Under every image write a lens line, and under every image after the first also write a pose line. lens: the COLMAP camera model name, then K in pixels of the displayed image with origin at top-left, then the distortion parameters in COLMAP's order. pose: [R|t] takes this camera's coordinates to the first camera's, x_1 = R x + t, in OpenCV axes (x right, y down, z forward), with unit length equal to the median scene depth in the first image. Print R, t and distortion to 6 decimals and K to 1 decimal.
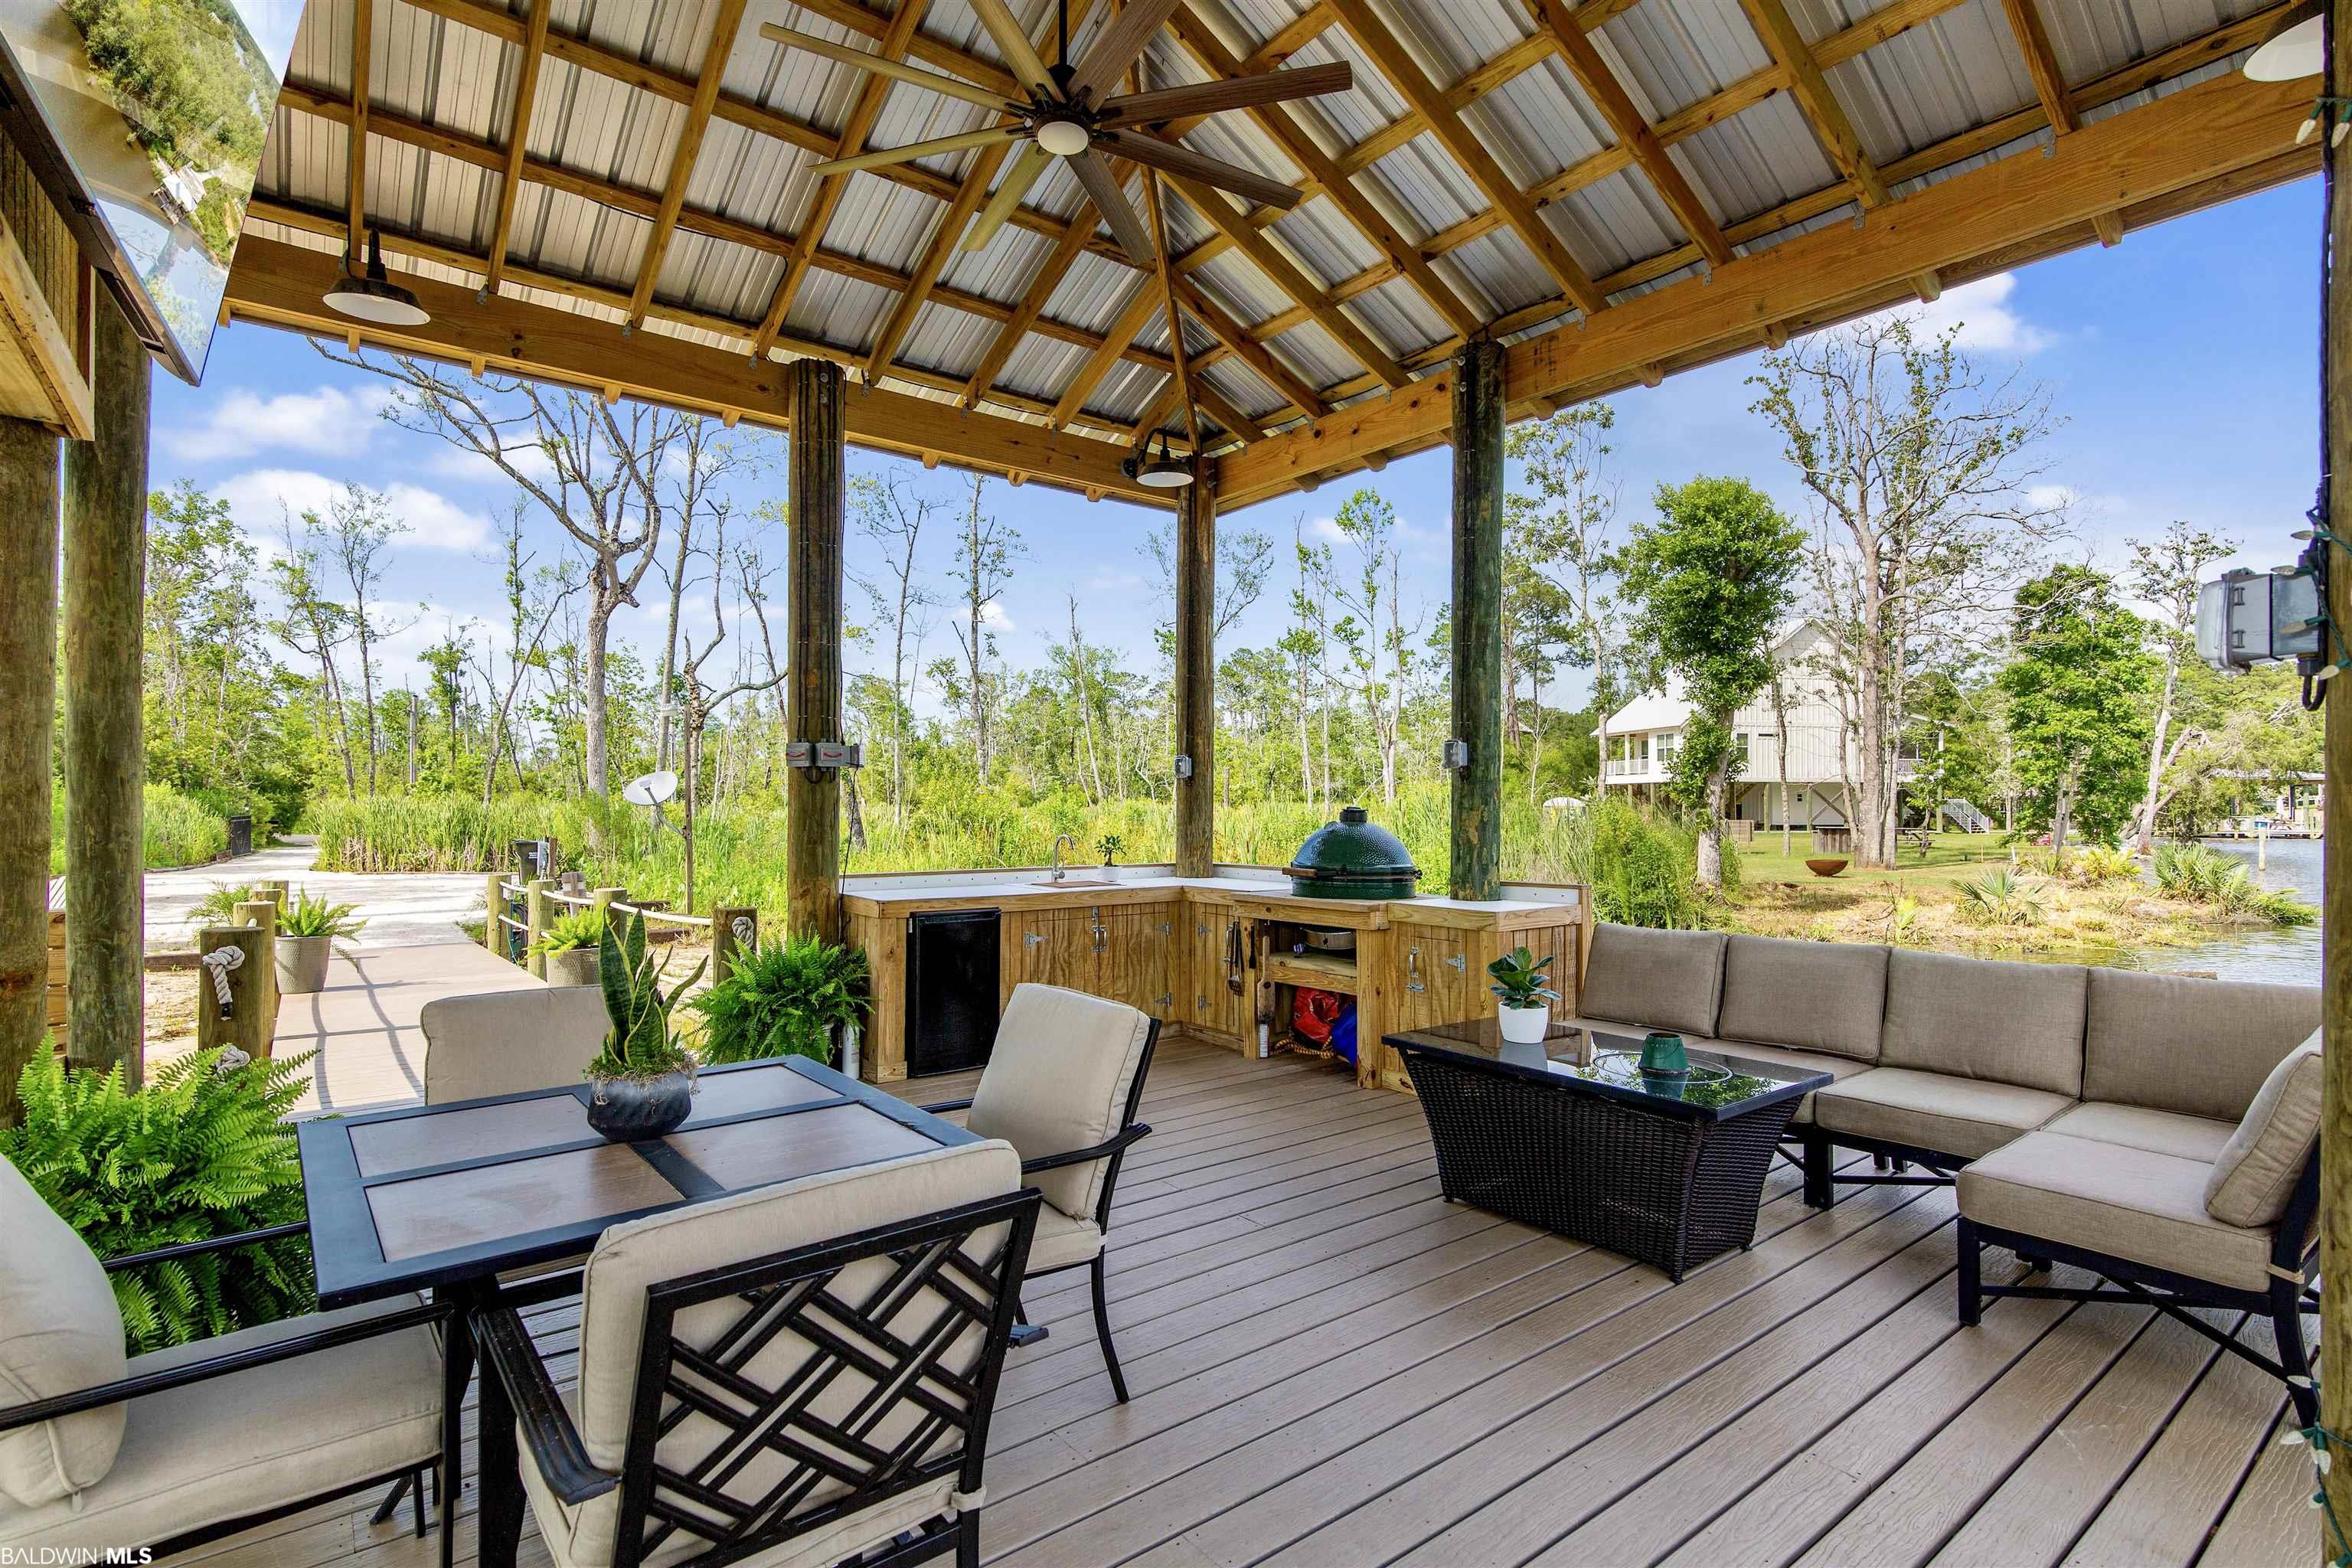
lens RADIAL K [[1118.6, 0, 1179.6], [0, 1118.6, 822.7], [0, 0, 1]] dist [0.003123, 0.000118]
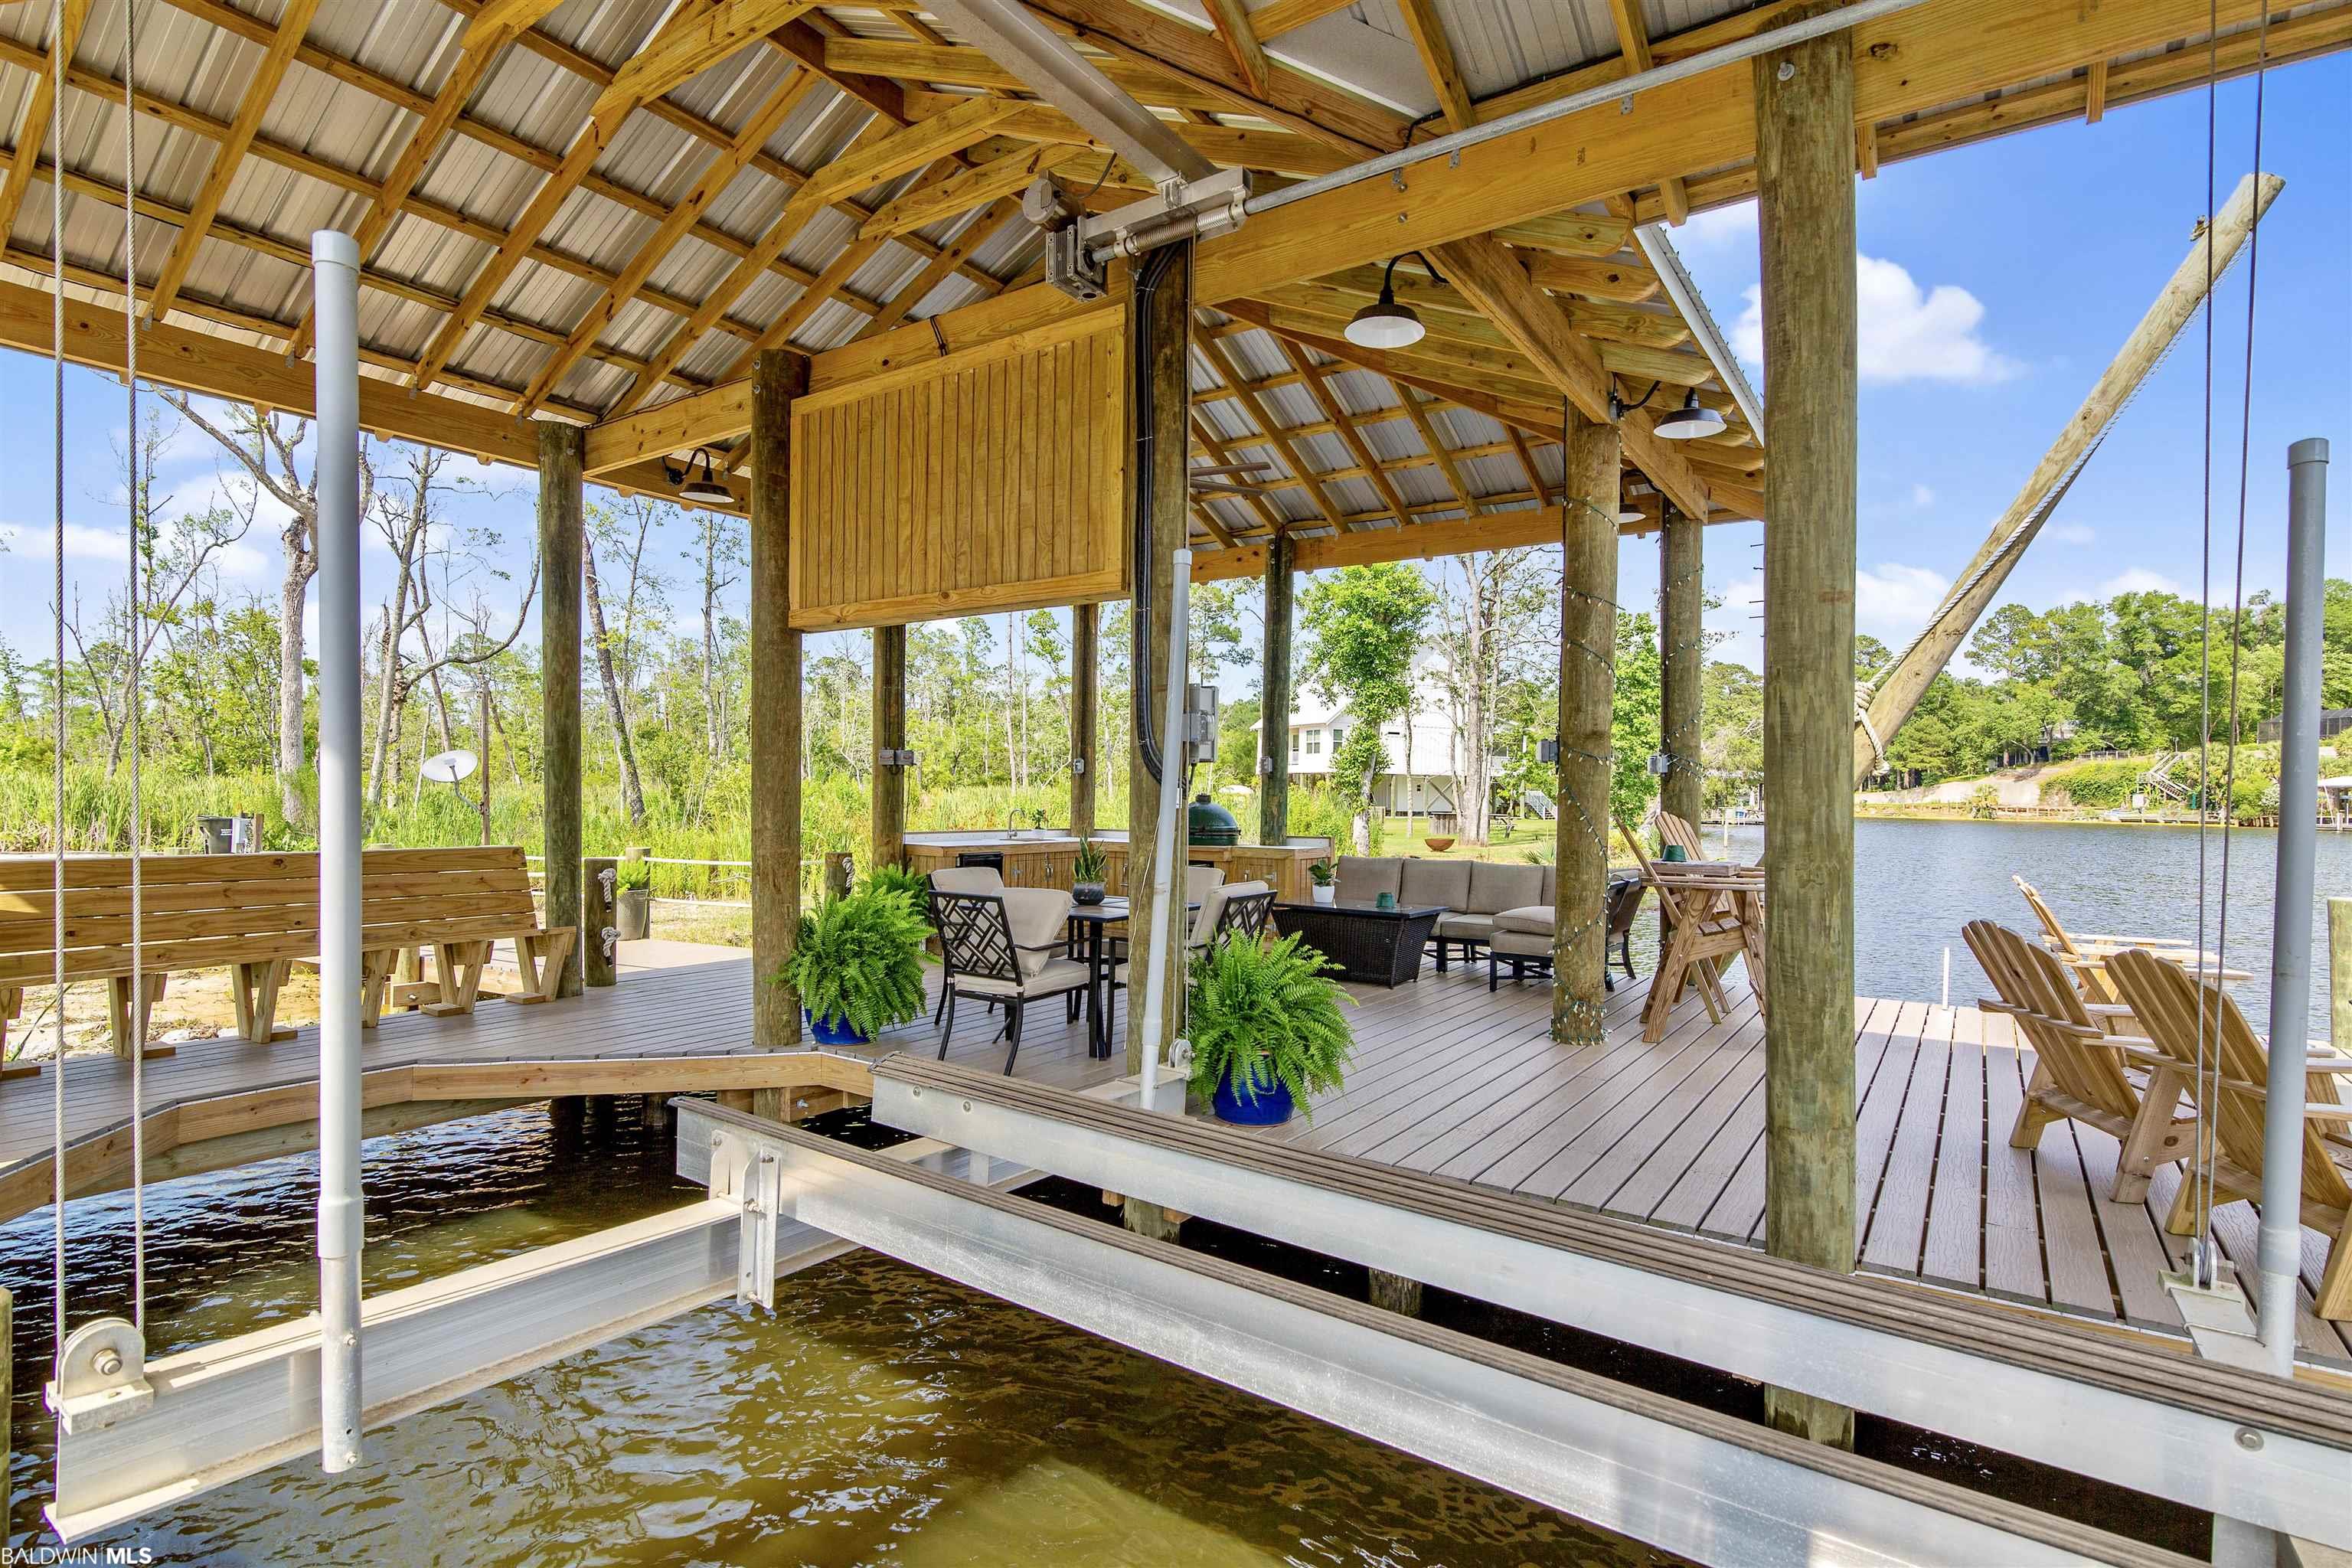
lens RADIAL K [[1145.0, 0, 1171.5], [0, 1145.0, 869.3], [0, 0, 1]] dist [0.001823, -0.000138]
pose [[0.956503, -0.007487, 0.291627, -0.091656], [-0.008354, 0.998558, 0.053037, 0.002095], [-0.291603, -0.053166, 0.955061, -0.152687]]
